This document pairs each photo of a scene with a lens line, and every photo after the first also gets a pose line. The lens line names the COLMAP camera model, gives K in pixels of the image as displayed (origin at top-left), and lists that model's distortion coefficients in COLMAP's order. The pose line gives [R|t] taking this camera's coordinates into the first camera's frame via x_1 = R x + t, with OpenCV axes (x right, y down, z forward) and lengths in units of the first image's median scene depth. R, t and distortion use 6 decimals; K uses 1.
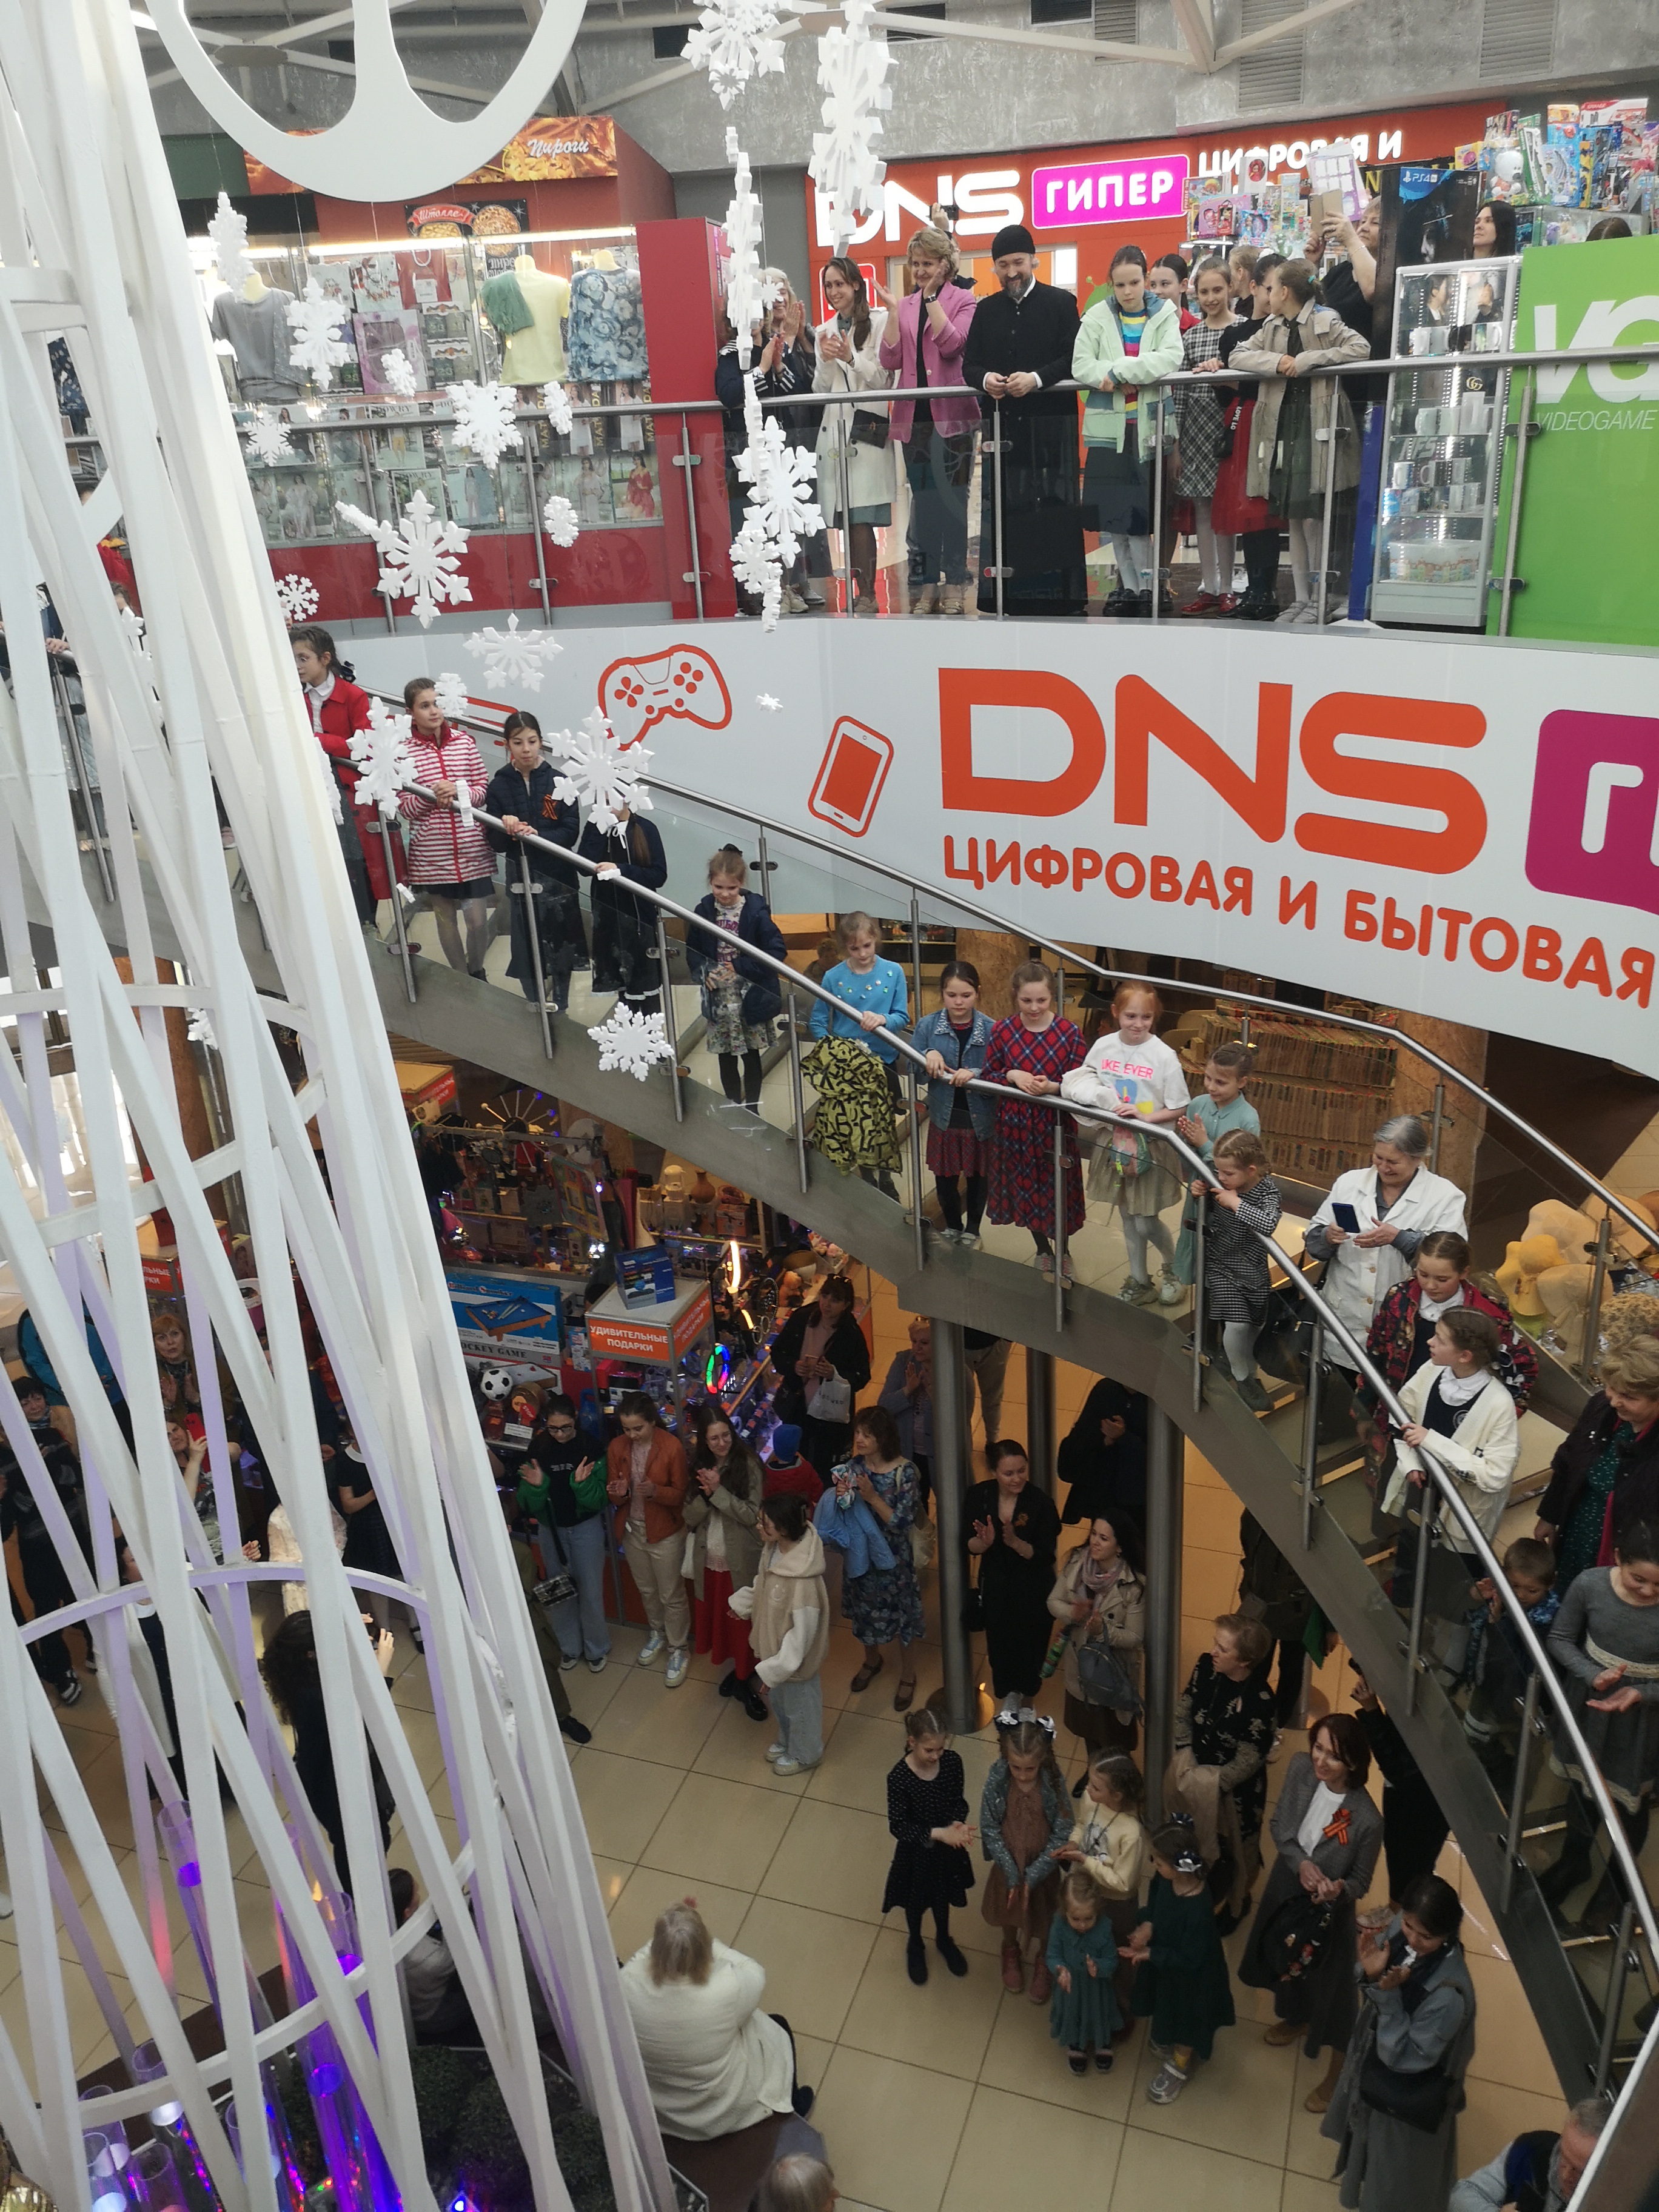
lens RADIAL K [[1686.2, 0, 839.5], [0, 1686.2, 1105.7], [0, 0, 1]] dist [0.066760, -0.072722]
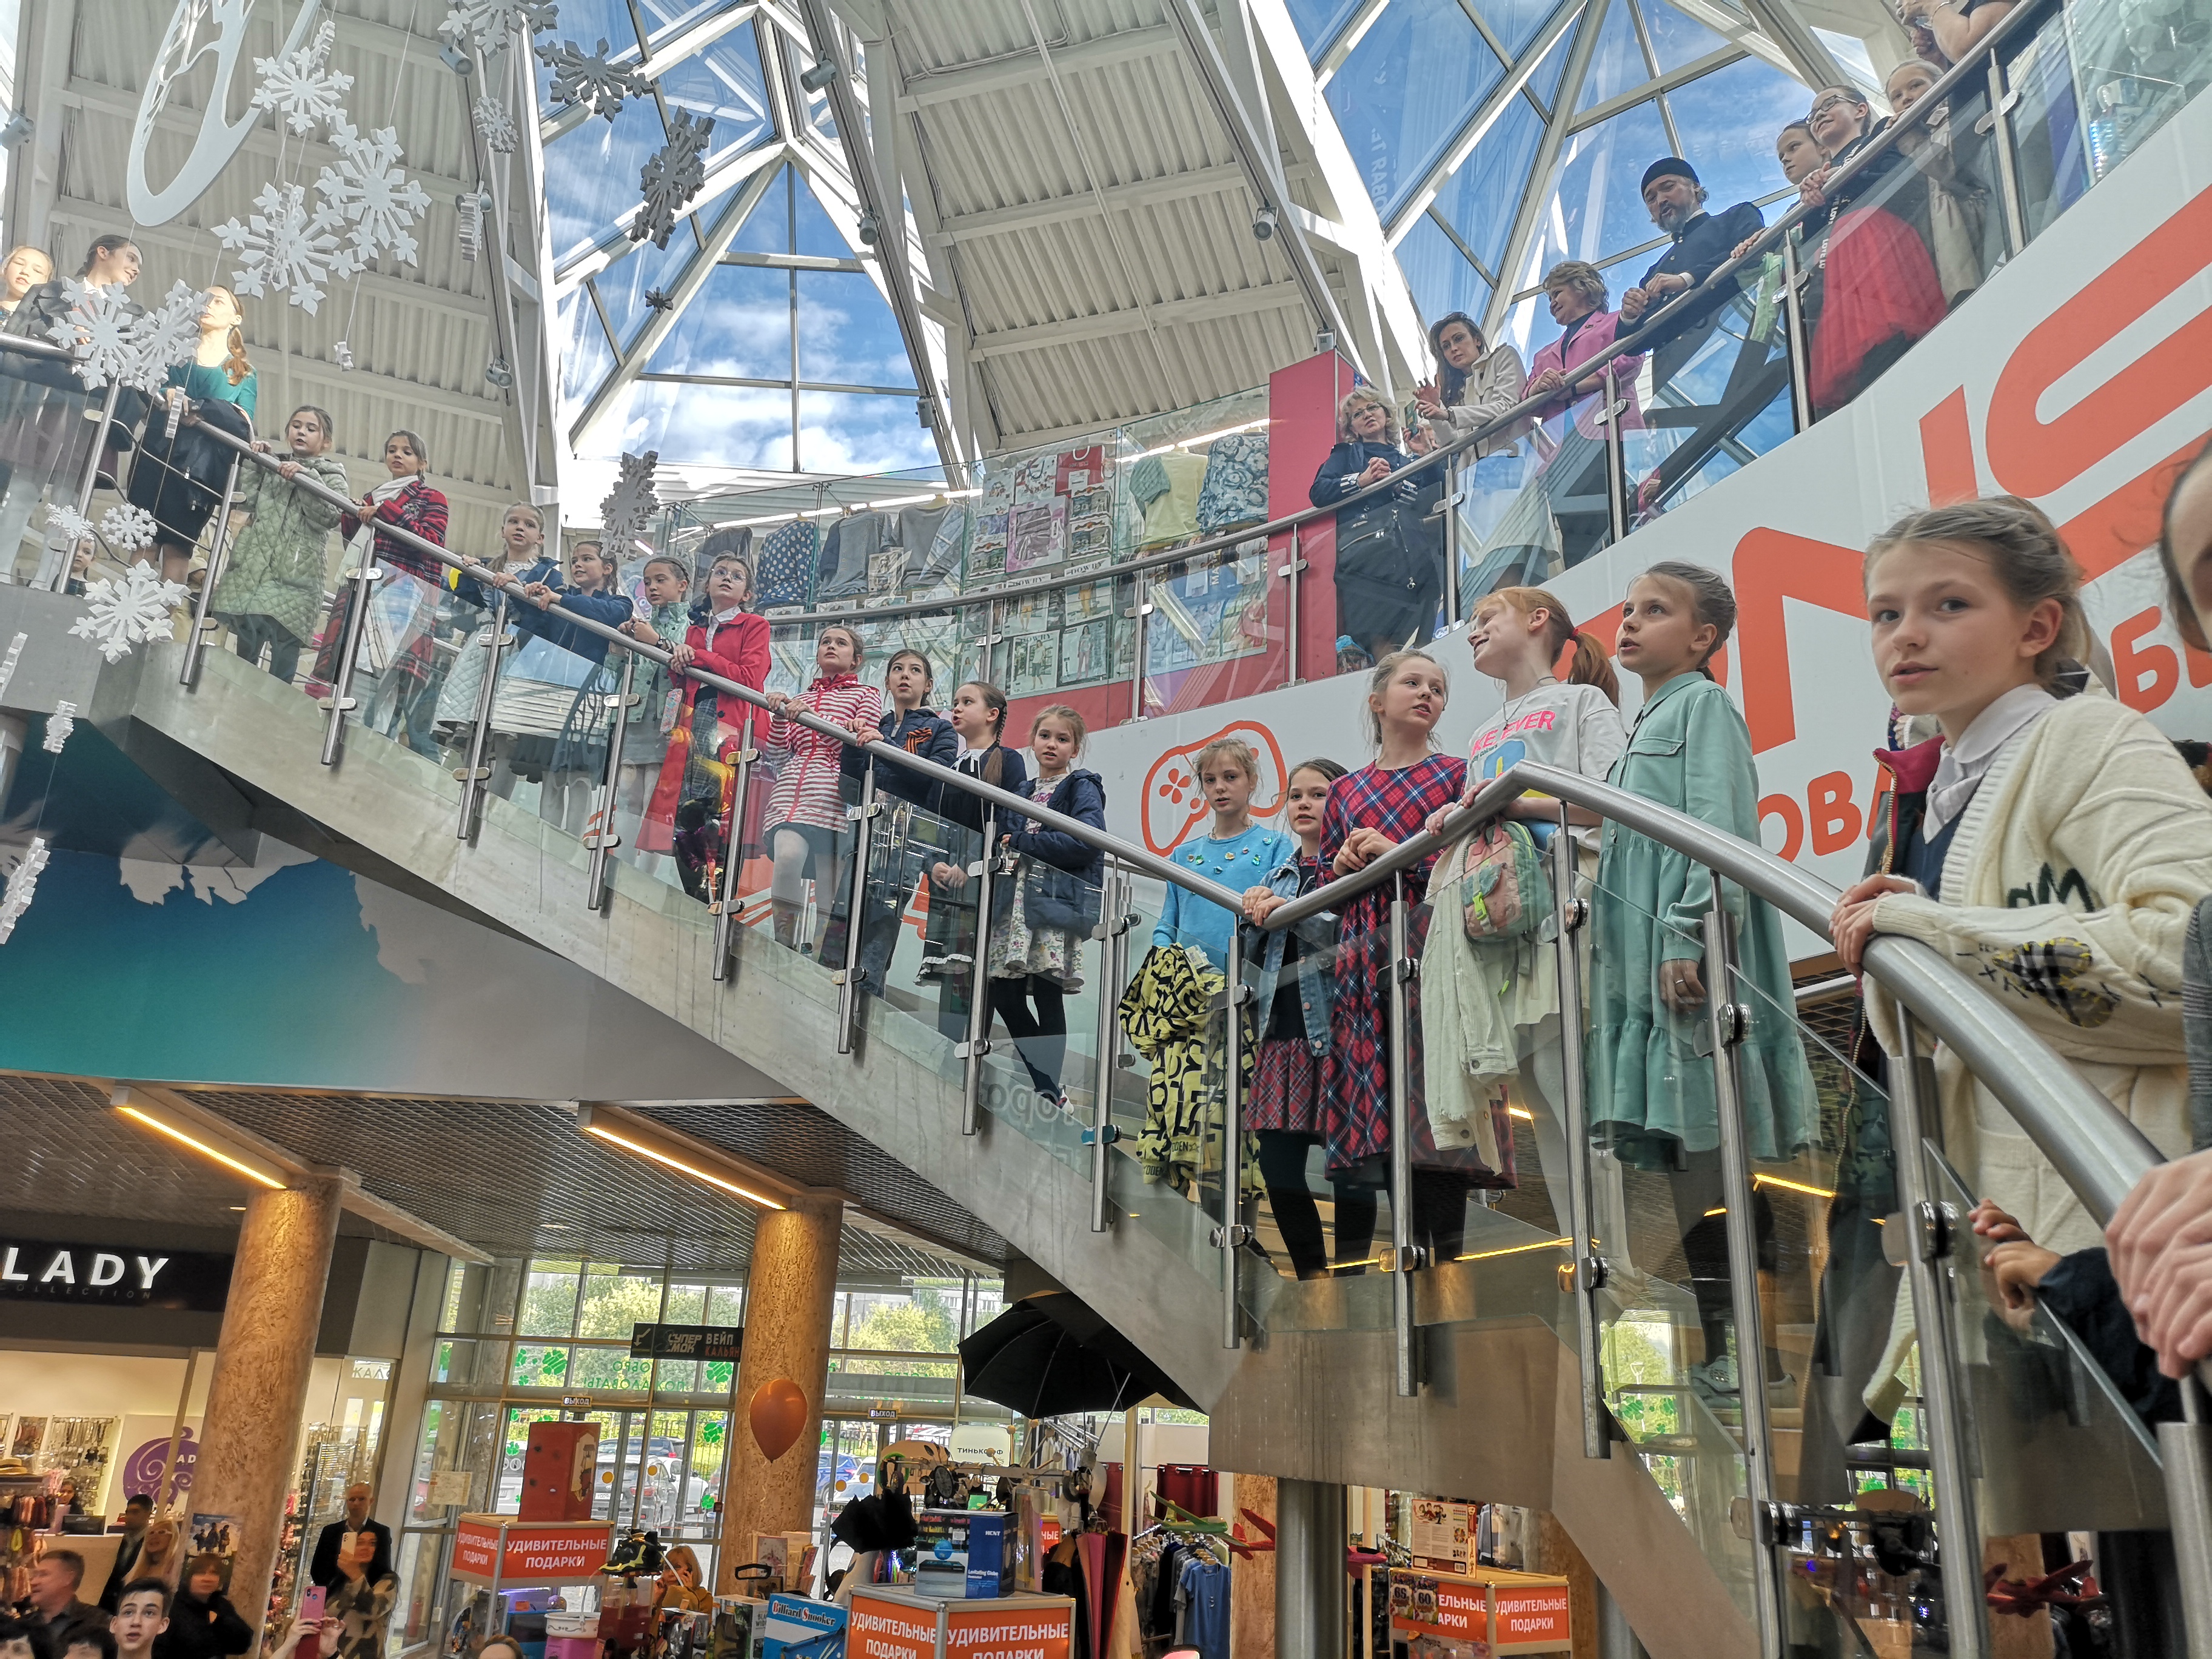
lens RADIAL K [[1686.2, 0, 1110.7], [0, 1686.2, 825.9], [0, 0, 1]] dist [0.066760, -0.072722]
pose [[0.864517, -0.074326, -0.497078, 0.257901], [-0.275970, 0.756382, -0.593065, 0.265196], [0.420061, 0.649894, 0.633393, 0.523528]]
